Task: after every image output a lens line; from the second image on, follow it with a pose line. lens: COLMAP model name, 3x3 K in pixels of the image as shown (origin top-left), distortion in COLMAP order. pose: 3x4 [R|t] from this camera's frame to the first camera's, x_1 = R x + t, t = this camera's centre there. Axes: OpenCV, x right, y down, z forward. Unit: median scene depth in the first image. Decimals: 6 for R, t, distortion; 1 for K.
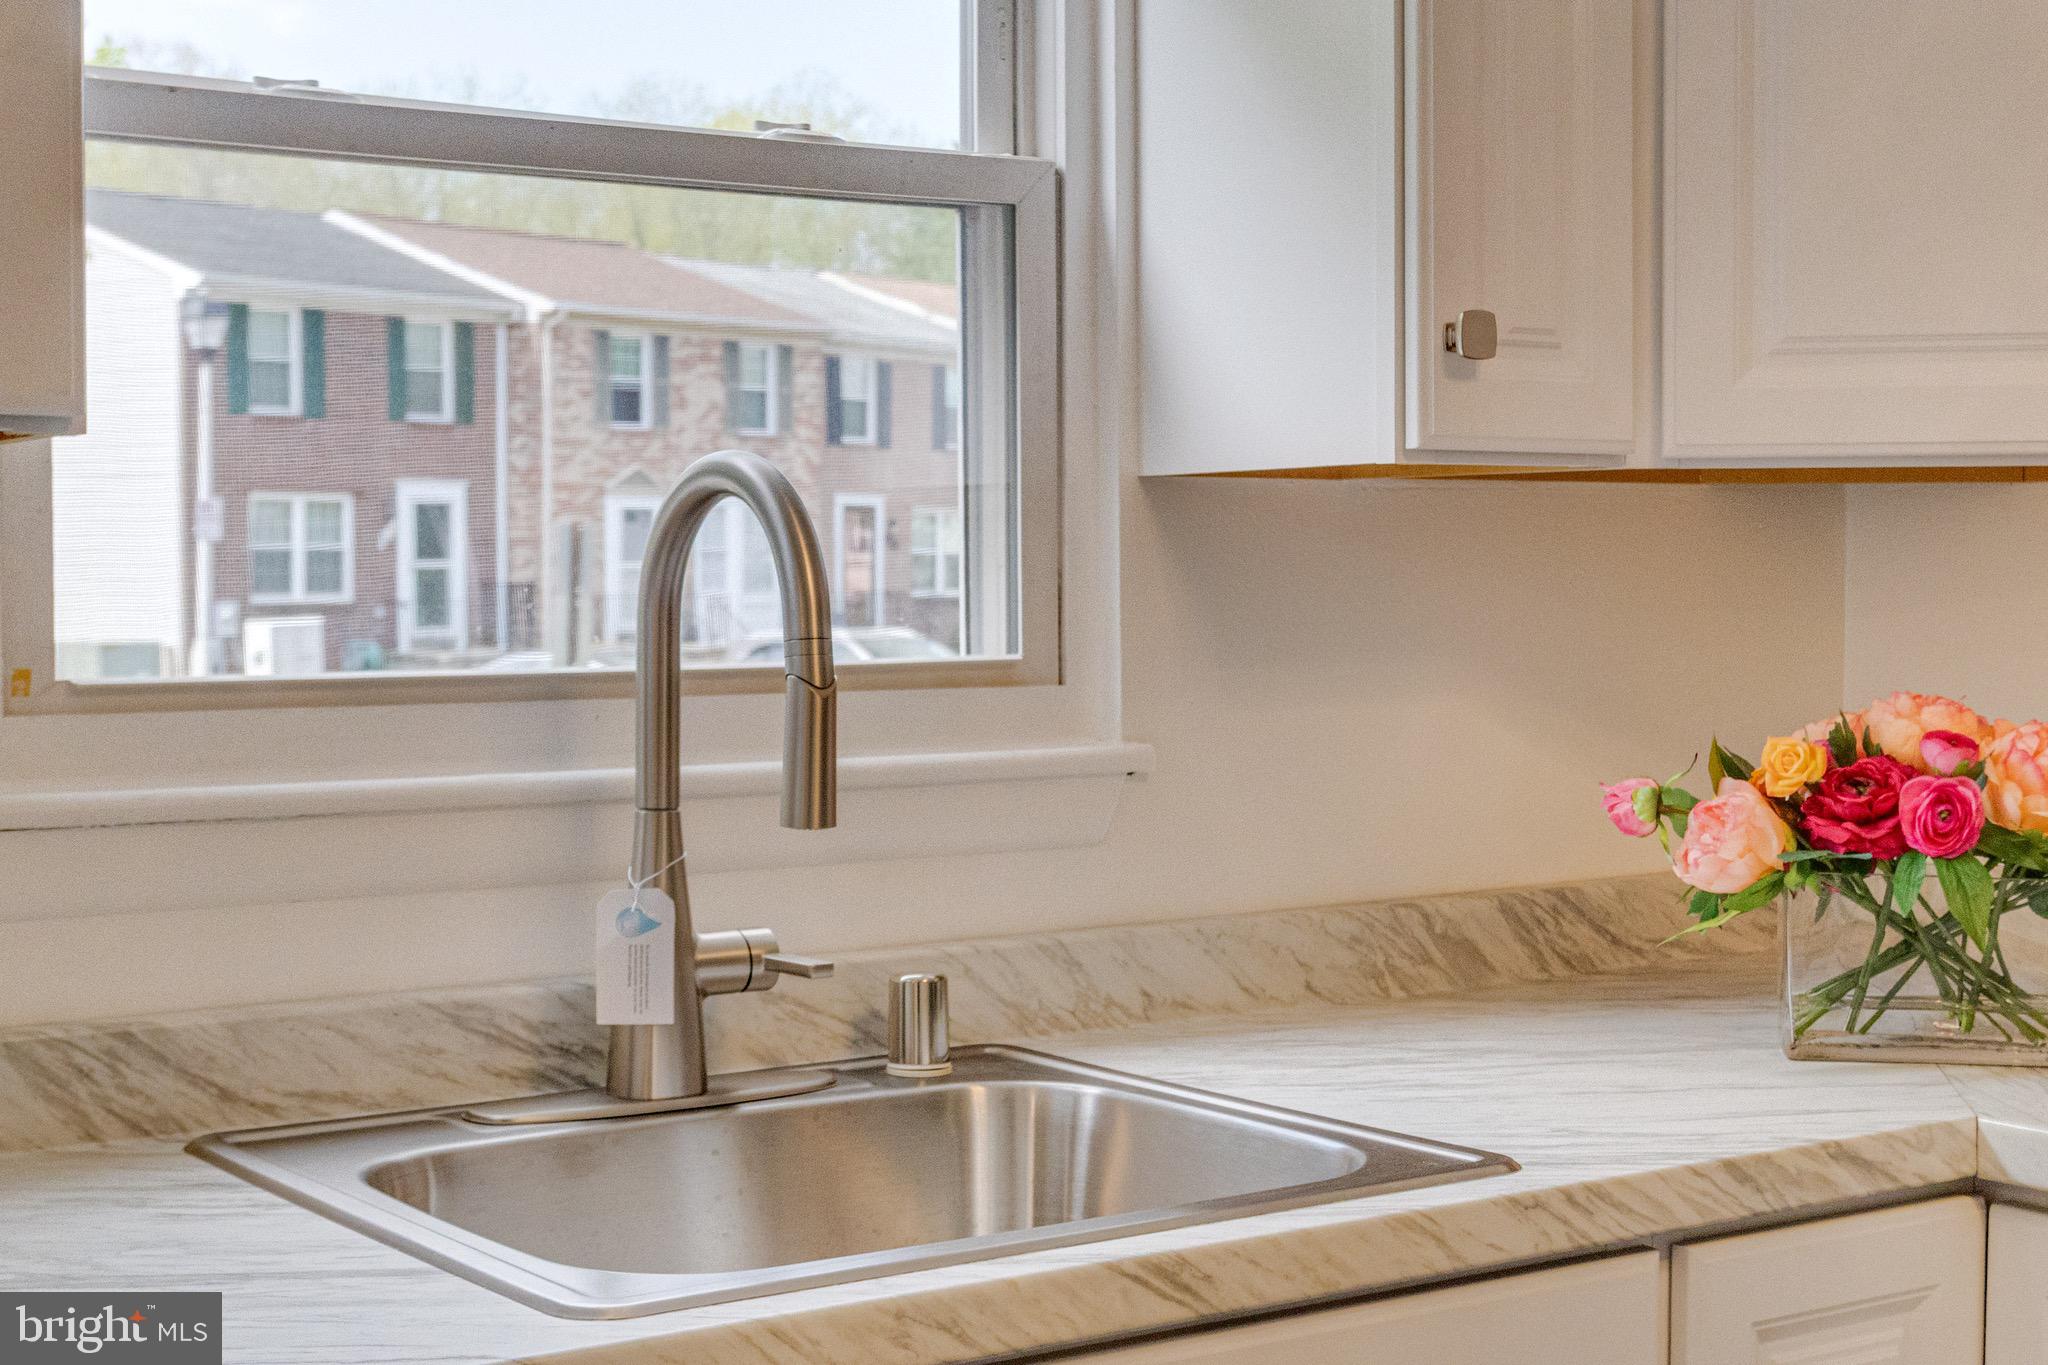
lens RADIAL K [[3062.9, 0, 1024.5], [0, 3062.9, 586.2], [0, 0, 1]] dist [0.023245, 0.051892]
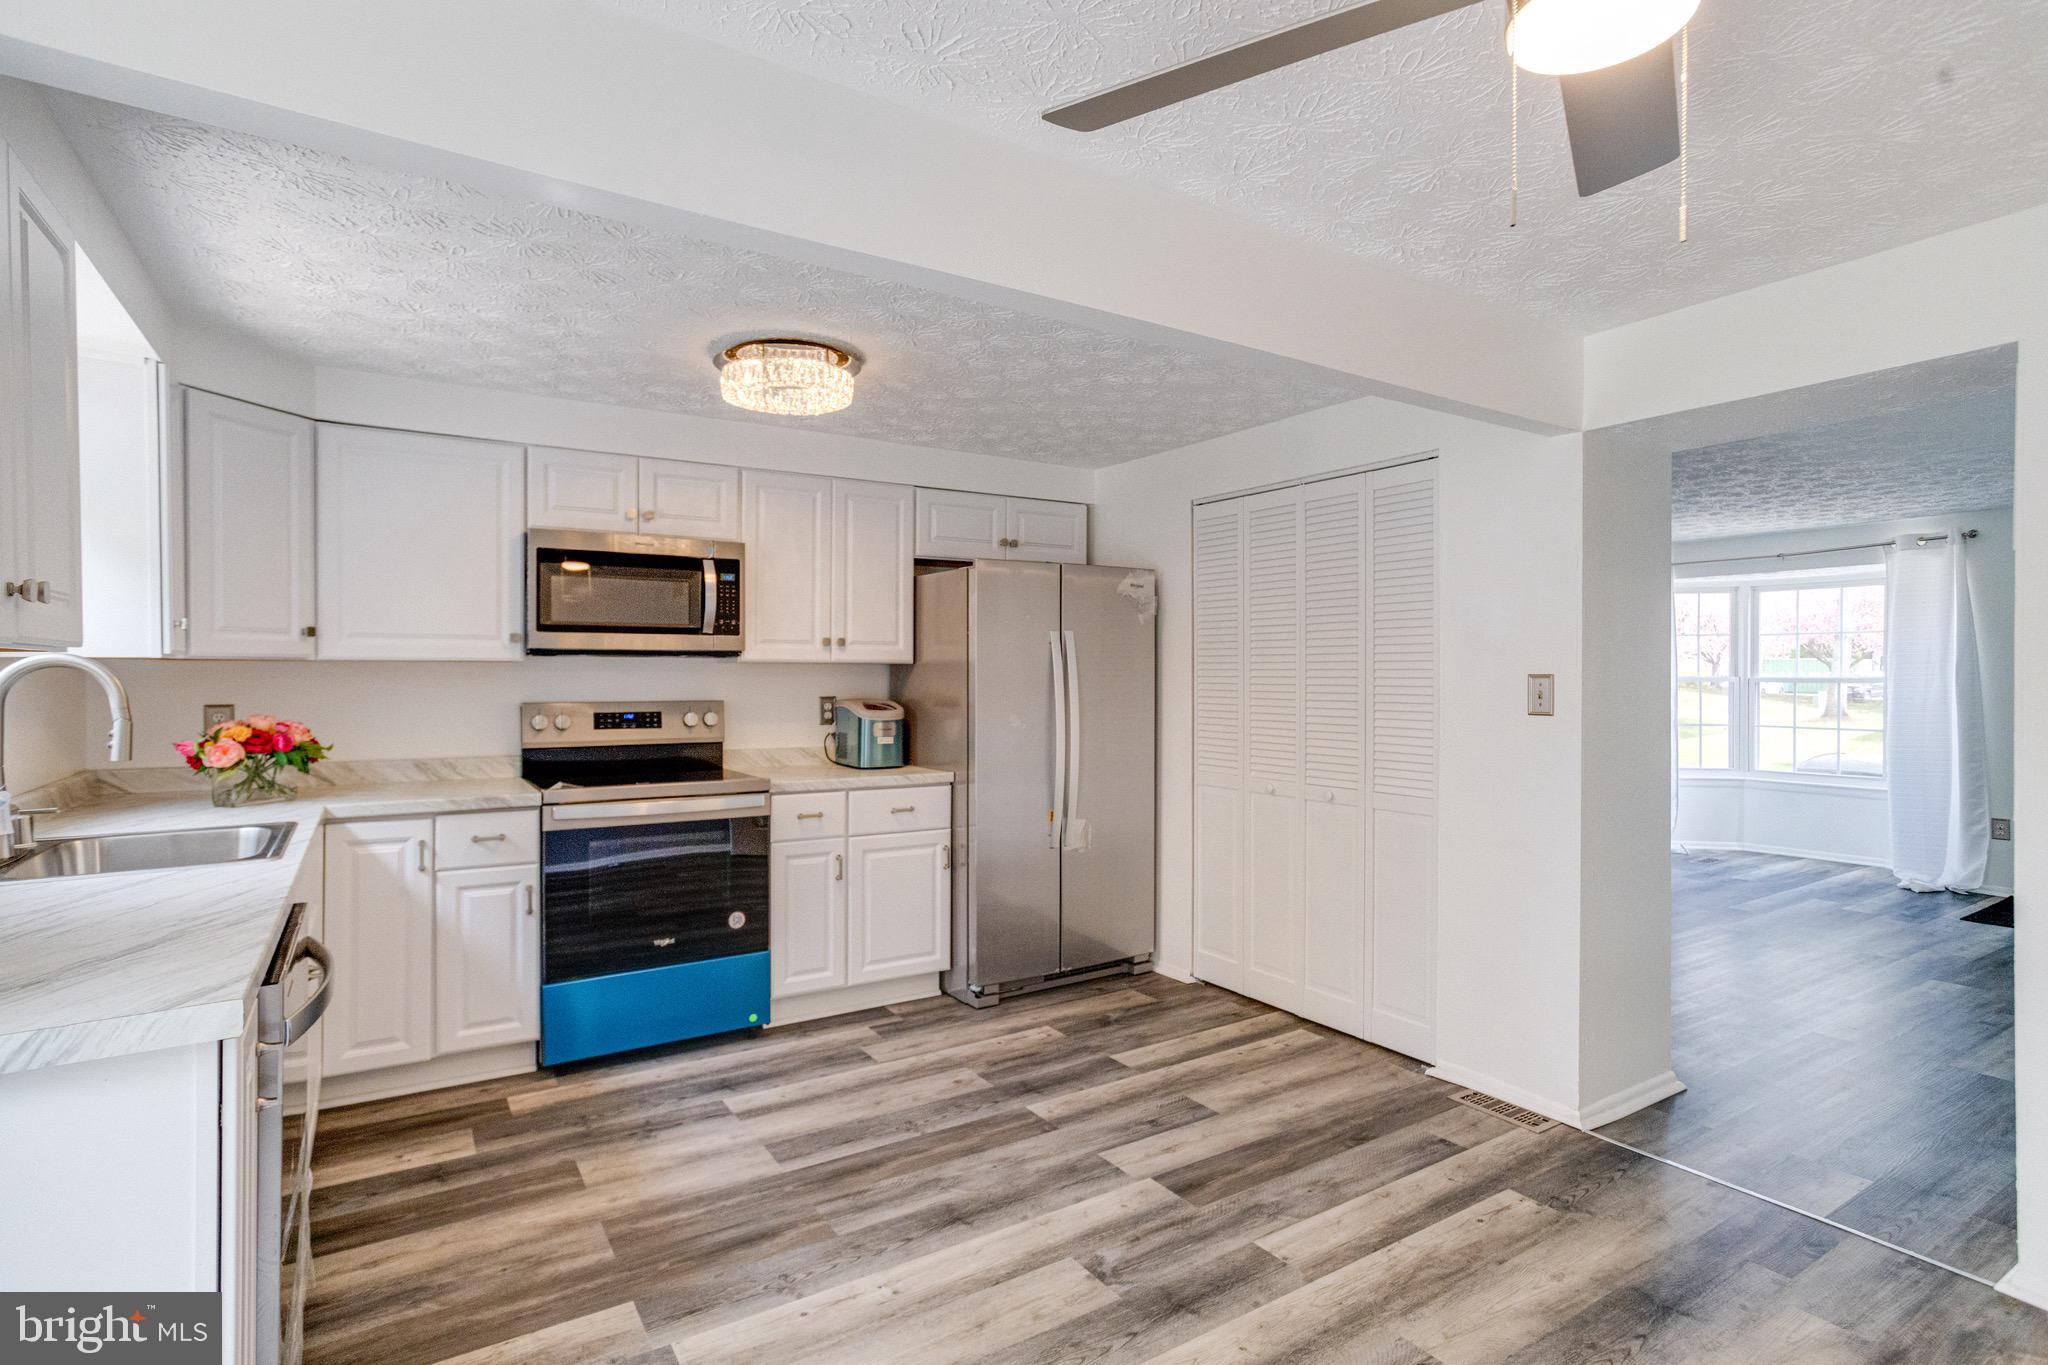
lens RADIAL K [[1016.5, 0, 998.9], [0, 1016.5, 672.8], [0, 0, 1]] dist [-0.034496, 0.023529]
pose [[0.054263, 0.000104, 0.998527, -1.009115], [0.003012, 0.999995, -0.000268, -0.018231], [-0.998522, 0.003022, 0.054262, -0.068846]]
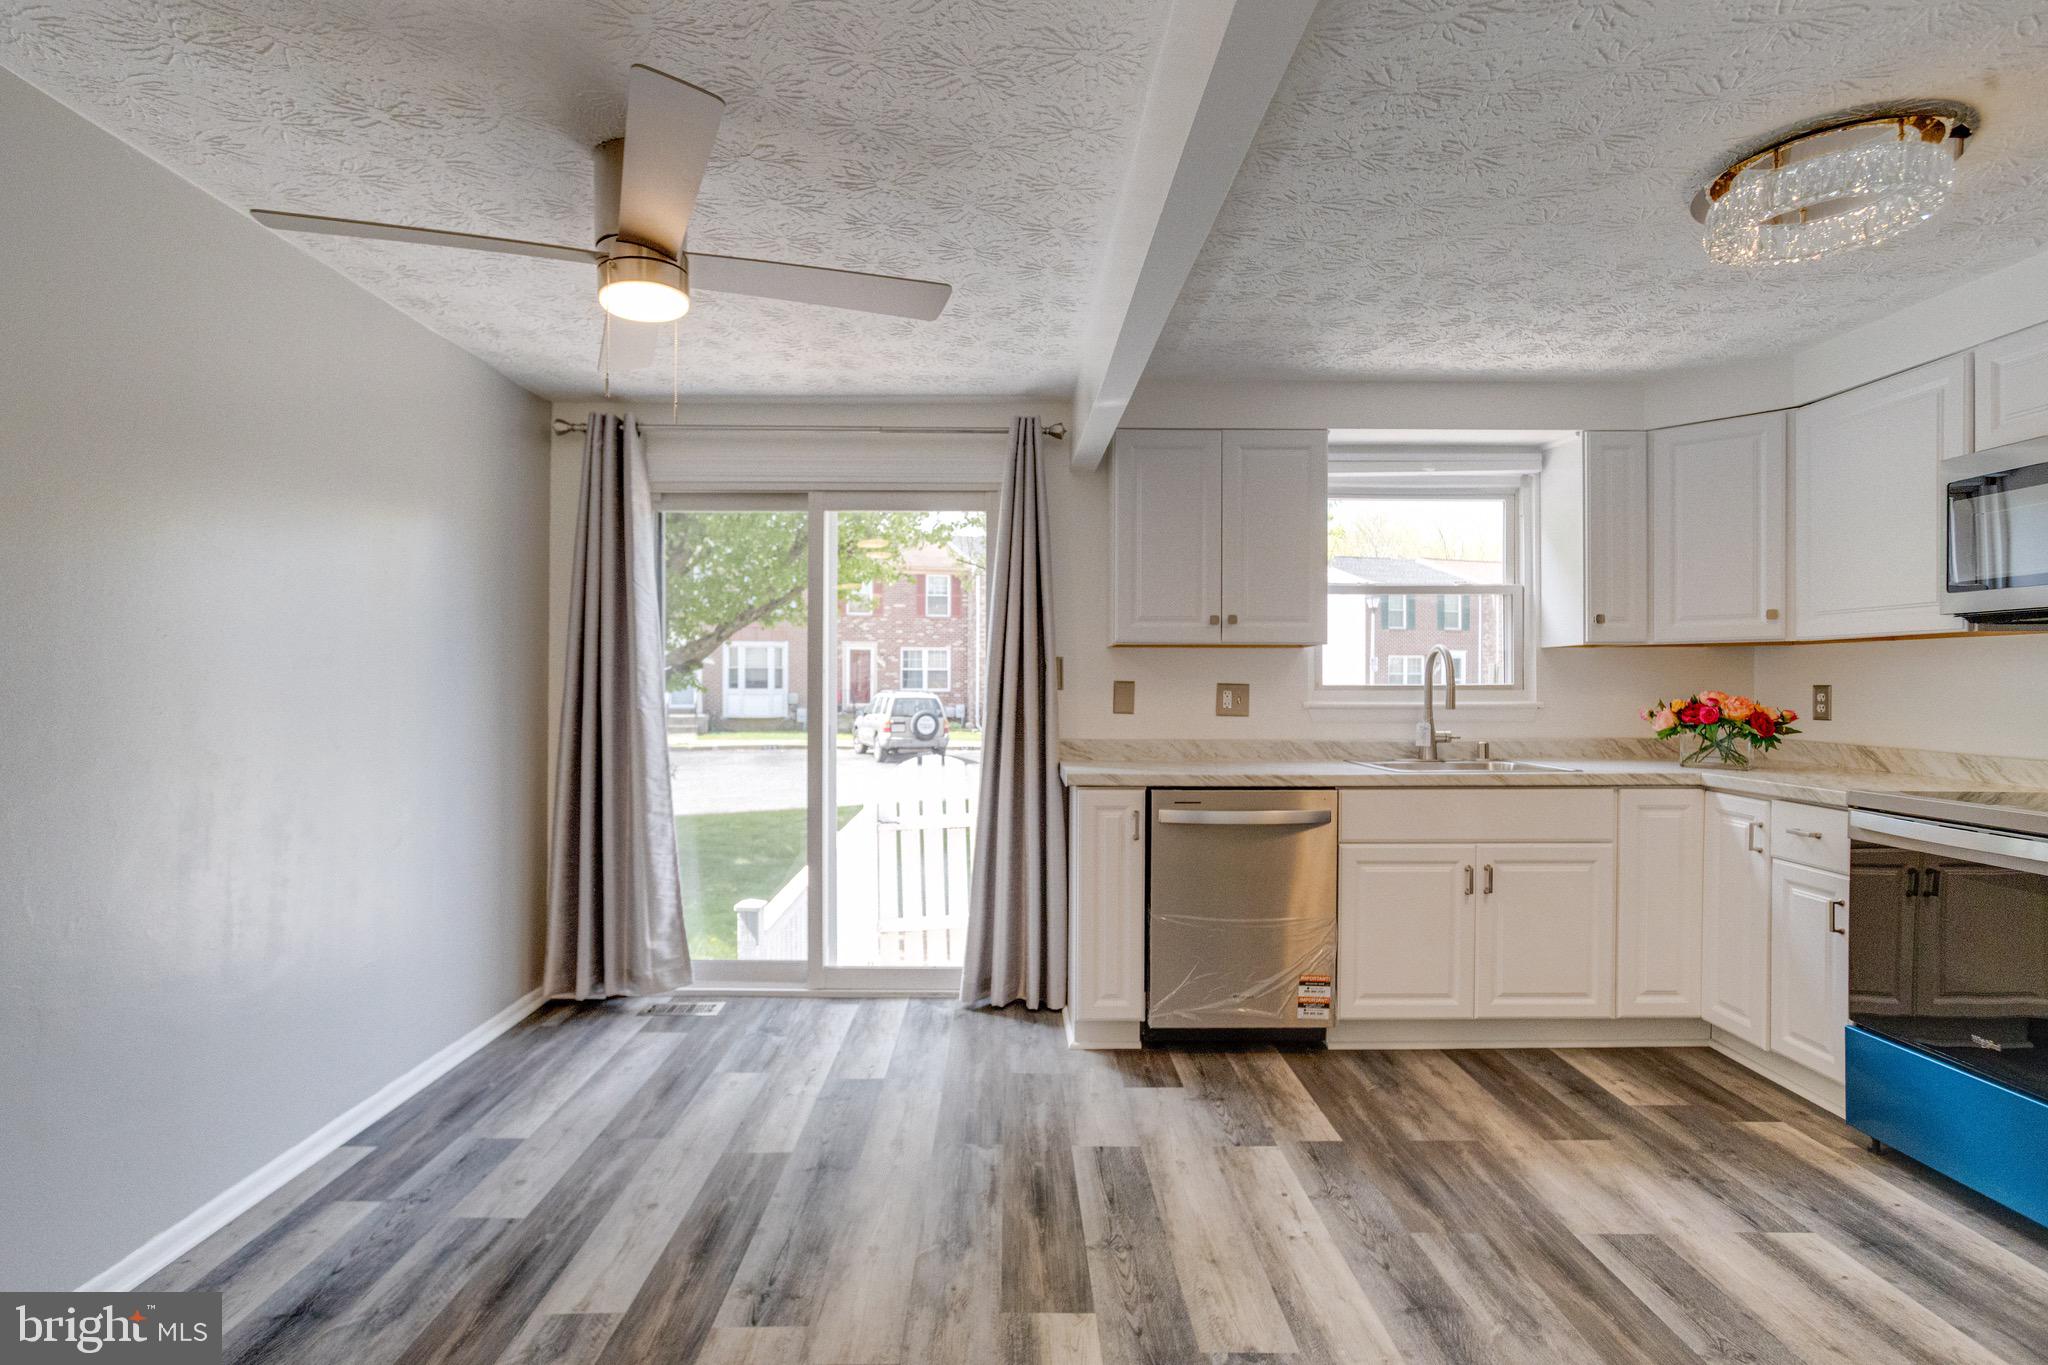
lens RADIAL K [[1007.5, 0, 1017.2], [0, 1007.5, 680.5], [0, 0, 1]] dist [-0.035173, 0.025874]
pose [[0.823911, -0.001289, -0.566717, 0.281411], [-0.002381, 0.999981, -0.005736, 0.030157], [0.566714, 0.006076, 0.823892, -0.883239]]
